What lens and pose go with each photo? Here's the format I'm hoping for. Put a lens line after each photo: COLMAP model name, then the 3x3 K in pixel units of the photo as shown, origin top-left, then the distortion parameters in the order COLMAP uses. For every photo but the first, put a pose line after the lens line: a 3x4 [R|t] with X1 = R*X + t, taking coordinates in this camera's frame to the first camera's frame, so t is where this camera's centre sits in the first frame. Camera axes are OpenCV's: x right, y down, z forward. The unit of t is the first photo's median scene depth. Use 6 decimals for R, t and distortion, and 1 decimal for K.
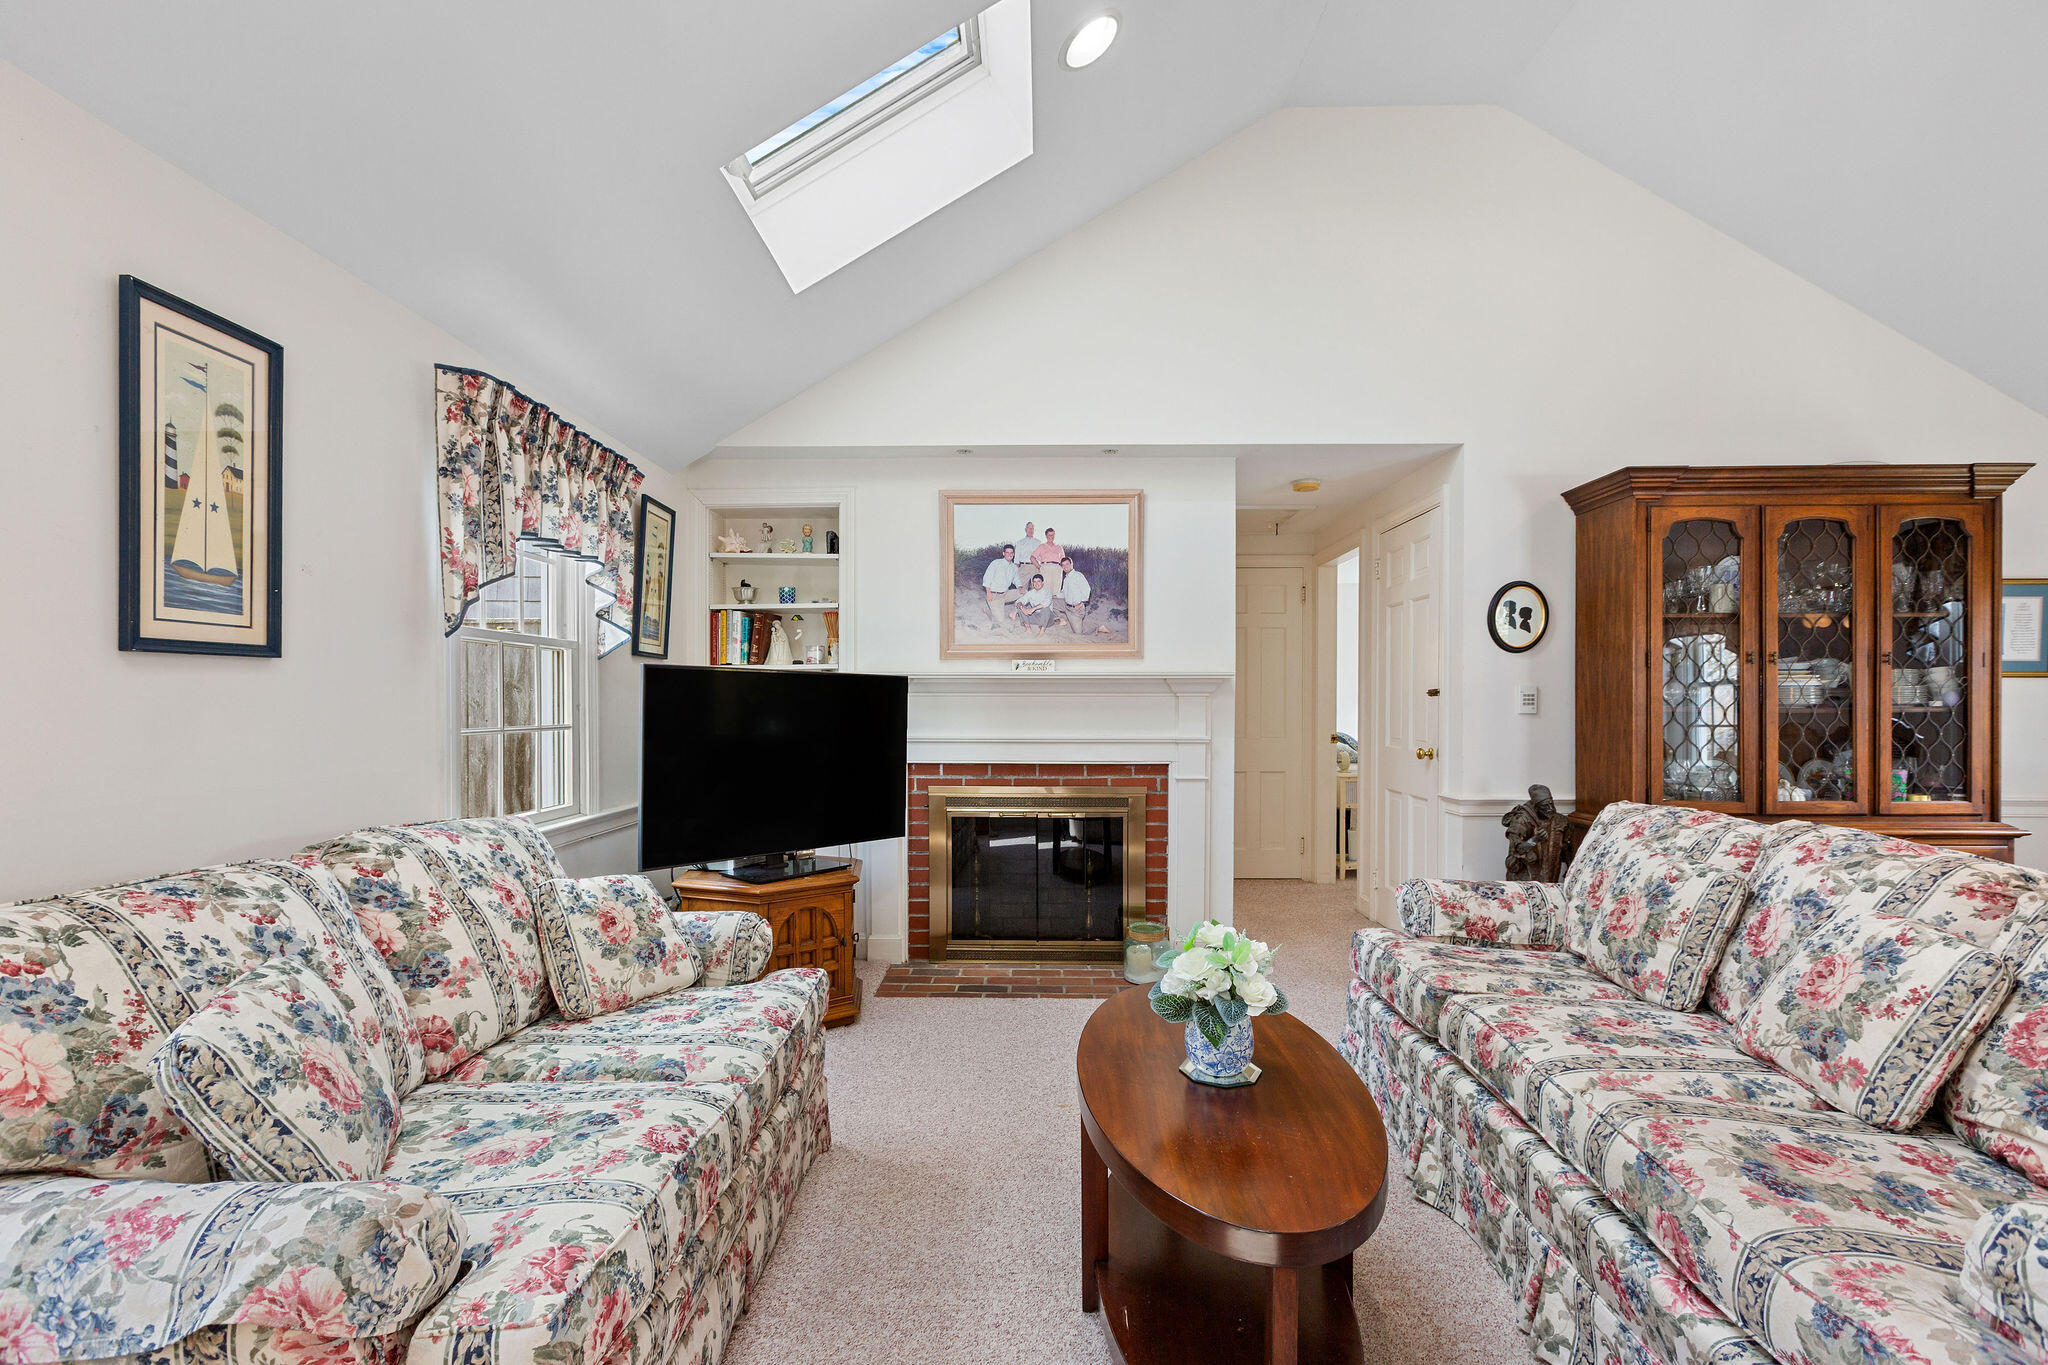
lens RADIAL K [[930.8, 0, 1012.2], [0, 930.8, 713.1], [0, 0, 1]] dist [0.000399, -0.000946]
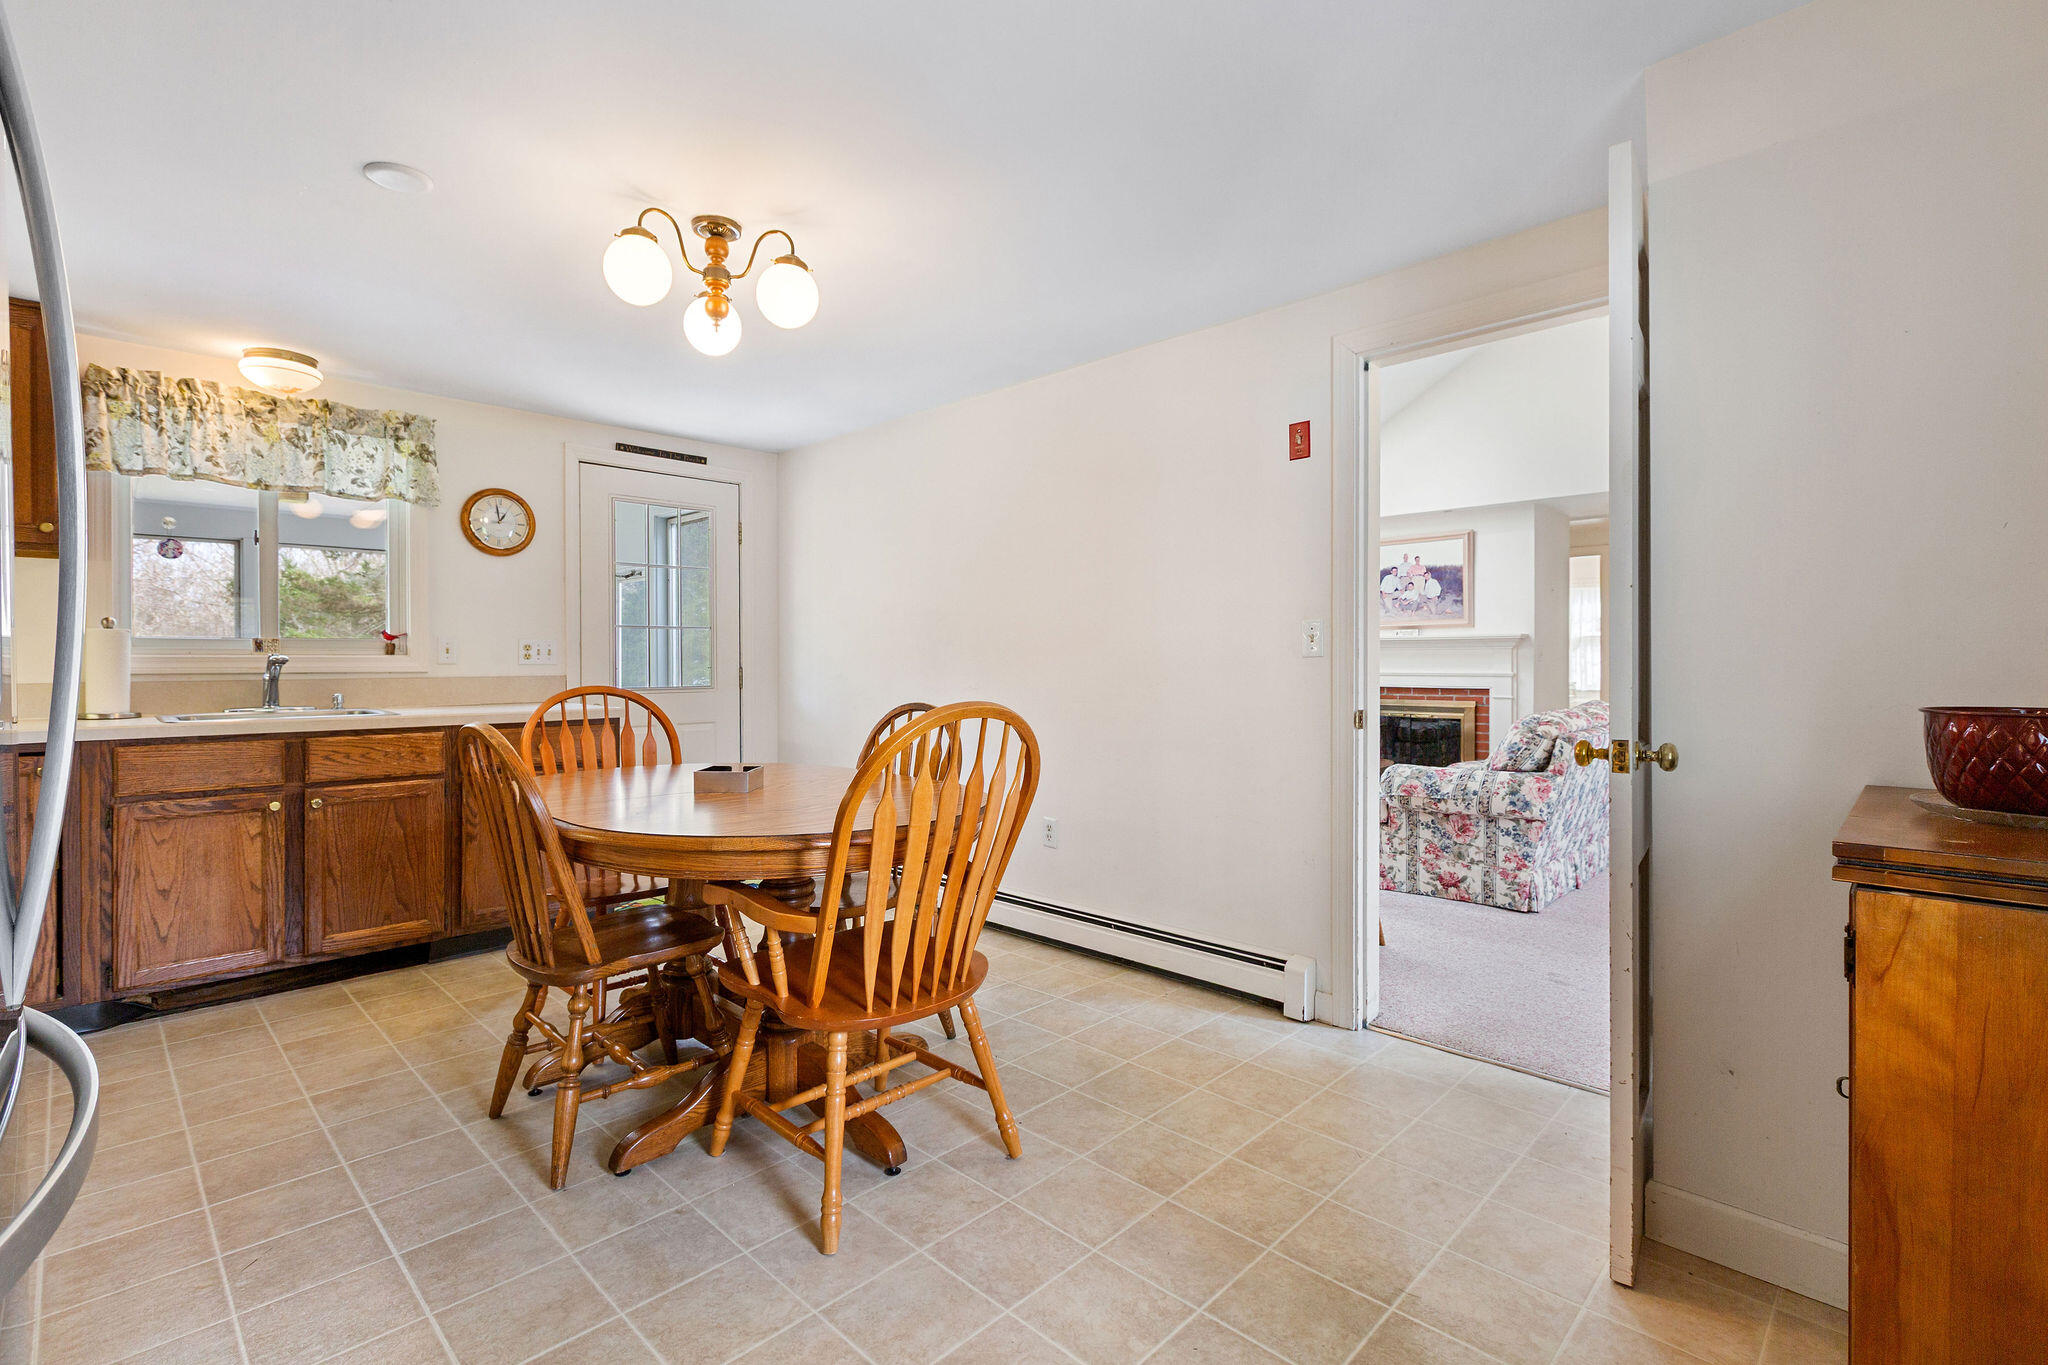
lens RADIAL K [[935.6, 0, 1009.8], [0, 935.6, 657.2], [0, 0, 1]] dist [-0.000912, -0.000514]
pose [[0.726653, -0.002460, -0.687000, 0.809214], [-0.009425, 0.999864, -0.013548, 0.032858], [0.686940, 0.016320, 0.726531, -0.971489]]
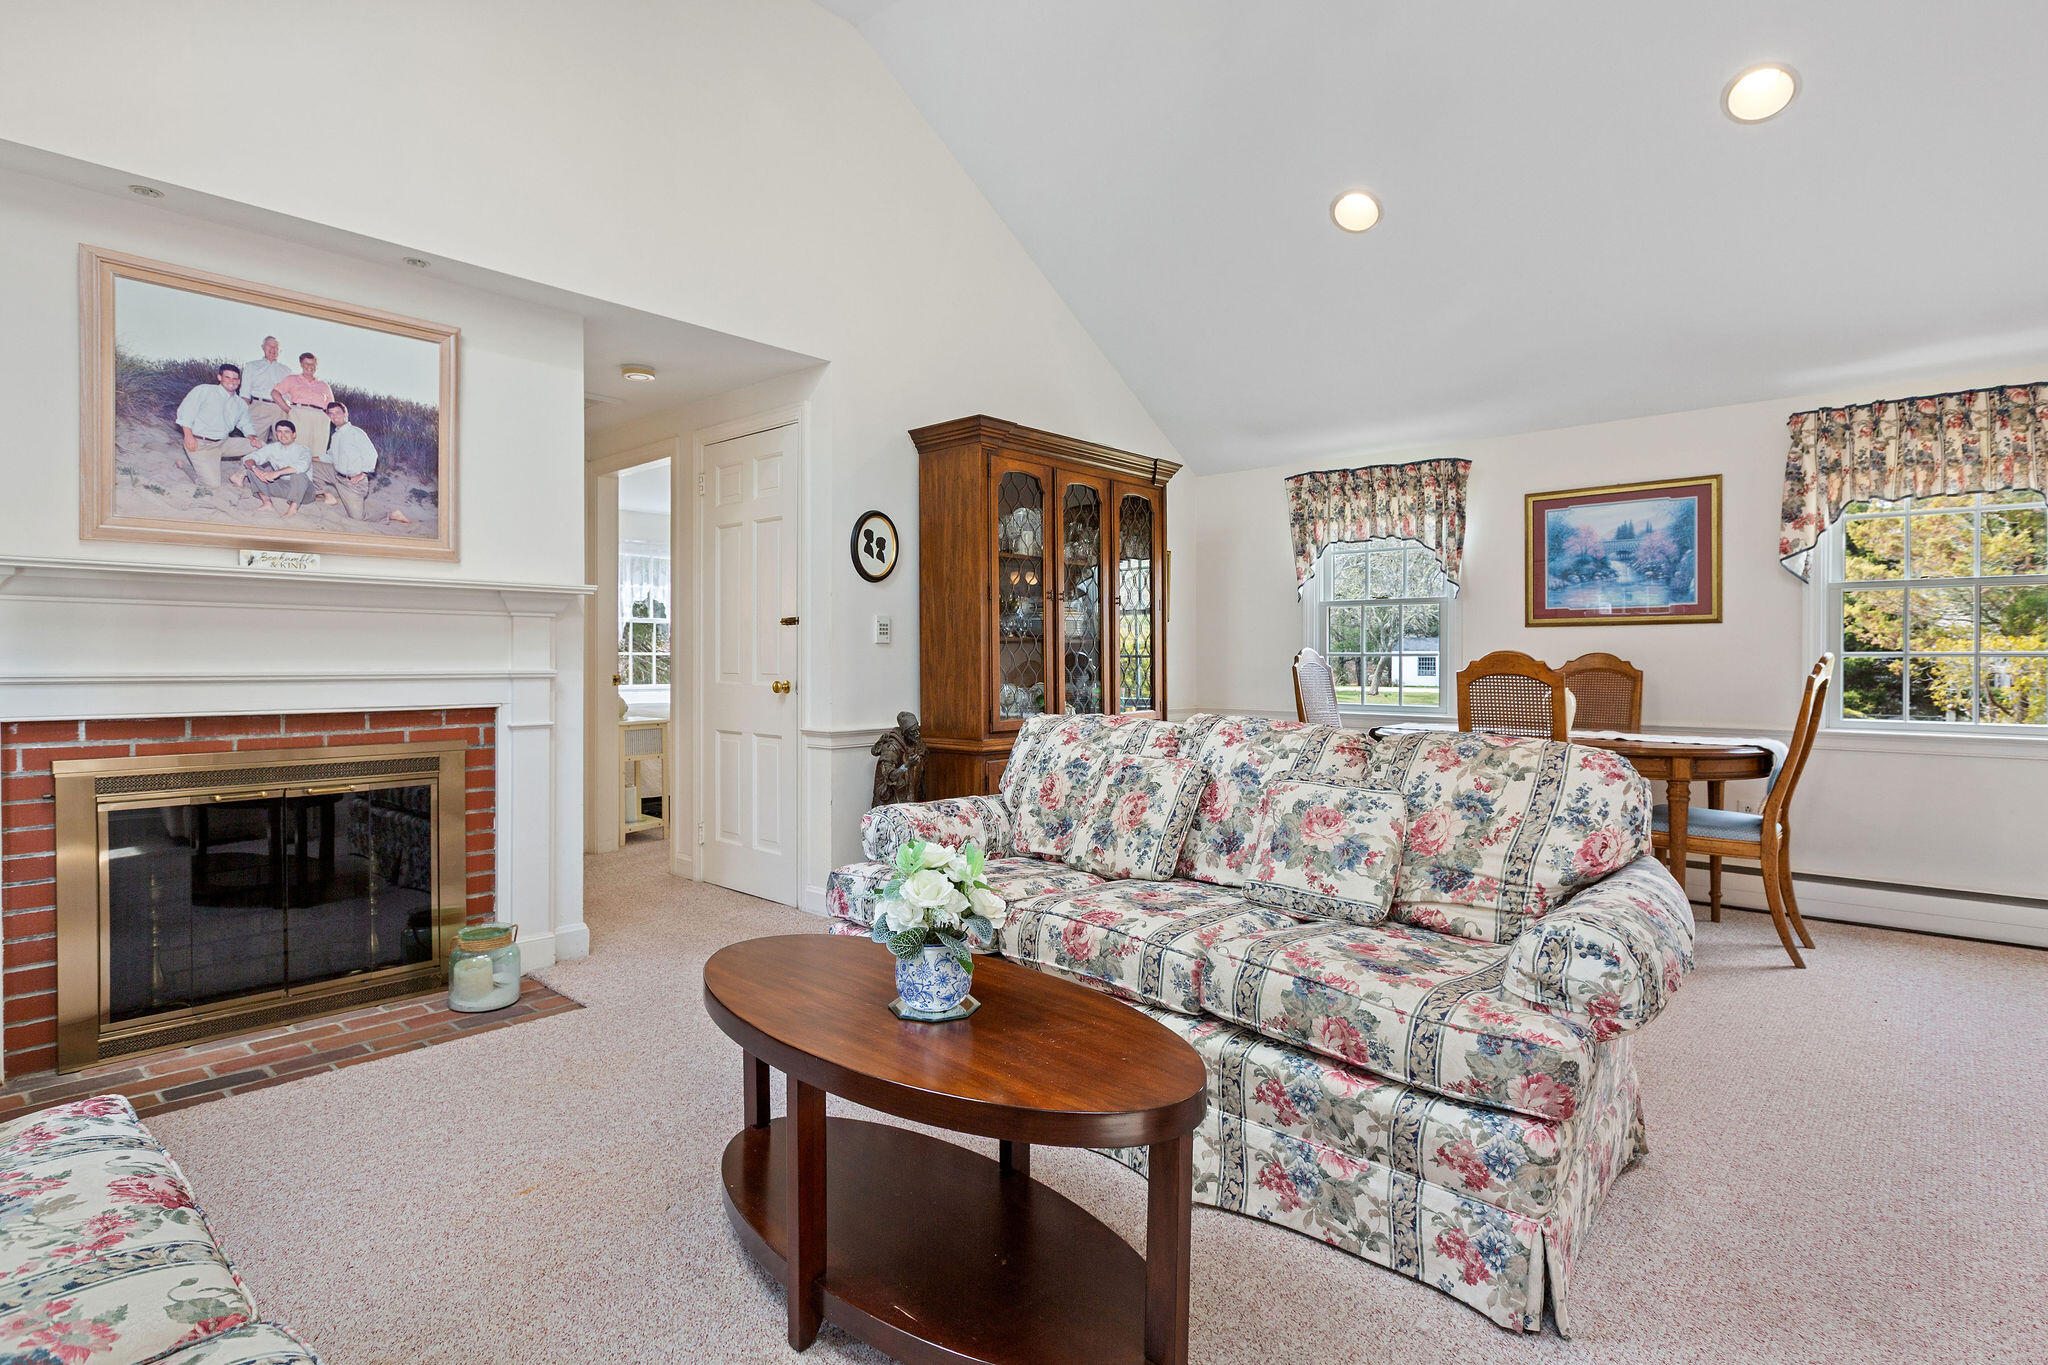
lens RADIAL K [[1038.1, 0, 1033.6], [0, 1038.1, 663.9], [0, 0, 1]] dist [0.001713, 0.000345]
pose [[0.645775, -0.002716, 0.763523, -0.214716], [0.007940, 0.999963, -0.003159, 0.029964], [-0.763486, 0.008103, 0.645773, 0.159290]]
